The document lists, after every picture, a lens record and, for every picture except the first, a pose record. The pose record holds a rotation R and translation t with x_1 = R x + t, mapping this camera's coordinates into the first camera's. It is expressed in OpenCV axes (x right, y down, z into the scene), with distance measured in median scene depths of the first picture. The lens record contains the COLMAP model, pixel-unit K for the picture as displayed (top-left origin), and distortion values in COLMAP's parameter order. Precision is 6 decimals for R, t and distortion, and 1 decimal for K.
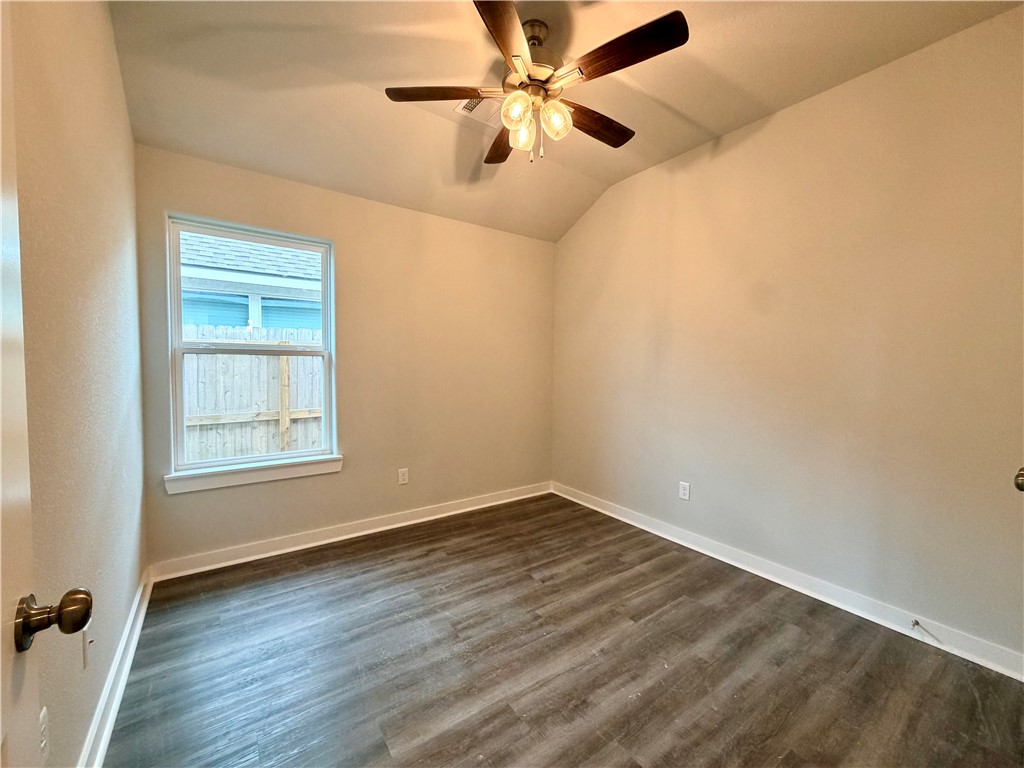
lens RADIAL K [[408.7, 0, 512.0], [0, 408.7, 384.0], [0, 0, 1]] dist [0.000230, 0.000023]
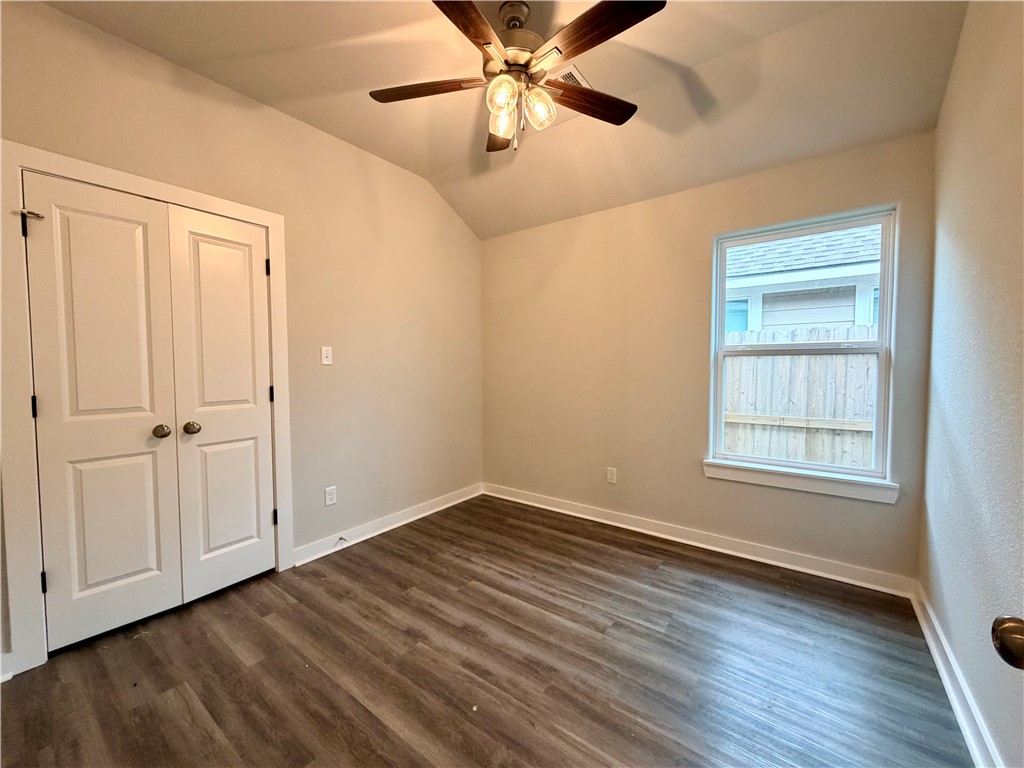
lens RADIAL K [[413.6, 0, 507.0], [0, 413.6, 378.0], [0, 0, 1]] dist [-0.000105, -0.000047]
pose [[0.296393, 0.020865, -0.954838, 0.116887], [-0.038204, 0.999220, 0.009976, -0.002811], [0.954302, 0.033522, 0.296959, 0.082869]]
